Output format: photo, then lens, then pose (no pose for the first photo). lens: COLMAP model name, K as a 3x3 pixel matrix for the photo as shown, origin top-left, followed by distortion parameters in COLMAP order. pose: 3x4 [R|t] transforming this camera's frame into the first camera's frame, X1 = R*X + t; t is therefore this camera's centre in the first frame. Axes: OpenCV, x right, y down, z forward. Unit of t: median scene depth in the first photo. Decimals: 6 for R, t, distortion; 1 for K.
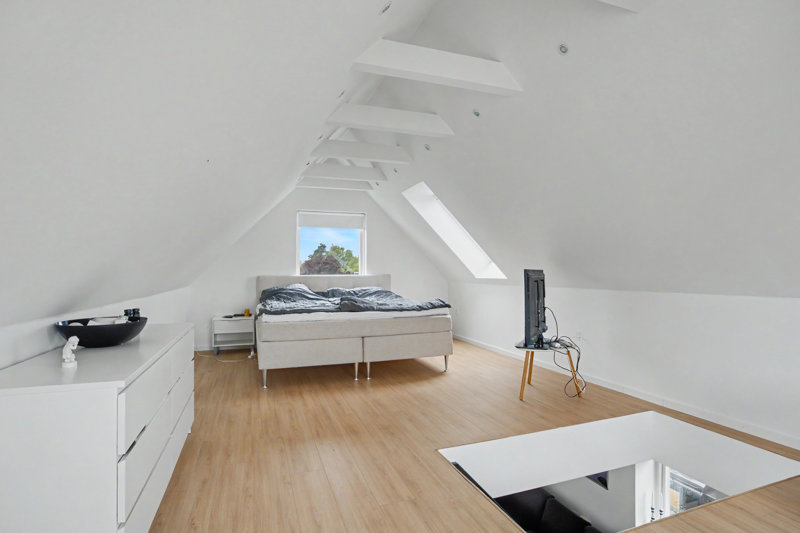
lens RADIAL K [[390.9, 0, 397.1], [0, 390.9, 267.6], [0, 0, 1]] dist [-0.000558, 0.000010]
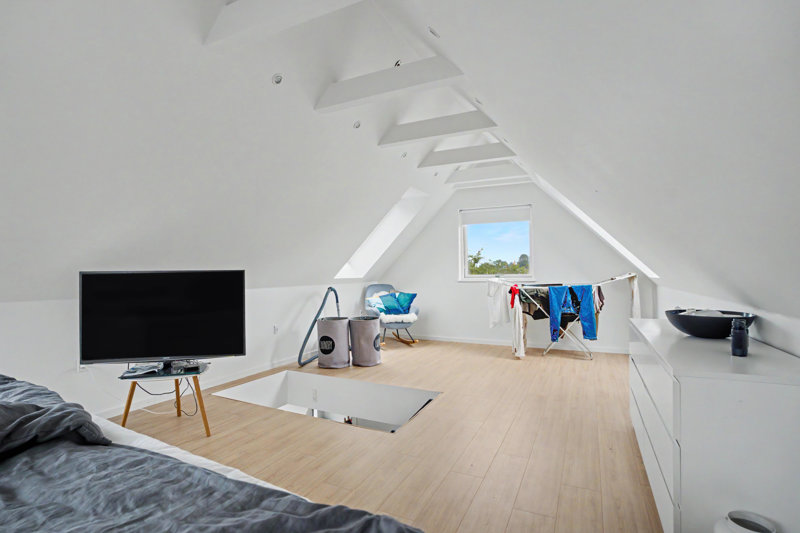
lens RADIAL K [[390.9, 0, 396.5], [0, 390.9, 268.2], [0, 0, 1]] dist [-0.000558, 0.000010]
pose [[-0.689404, 0.011366, 0.724288, -0.741863], [0.006000, 0.999932, -0.009980, 0.015417], [-0.724352, -0.002535, -0.689426, 1.846493]]
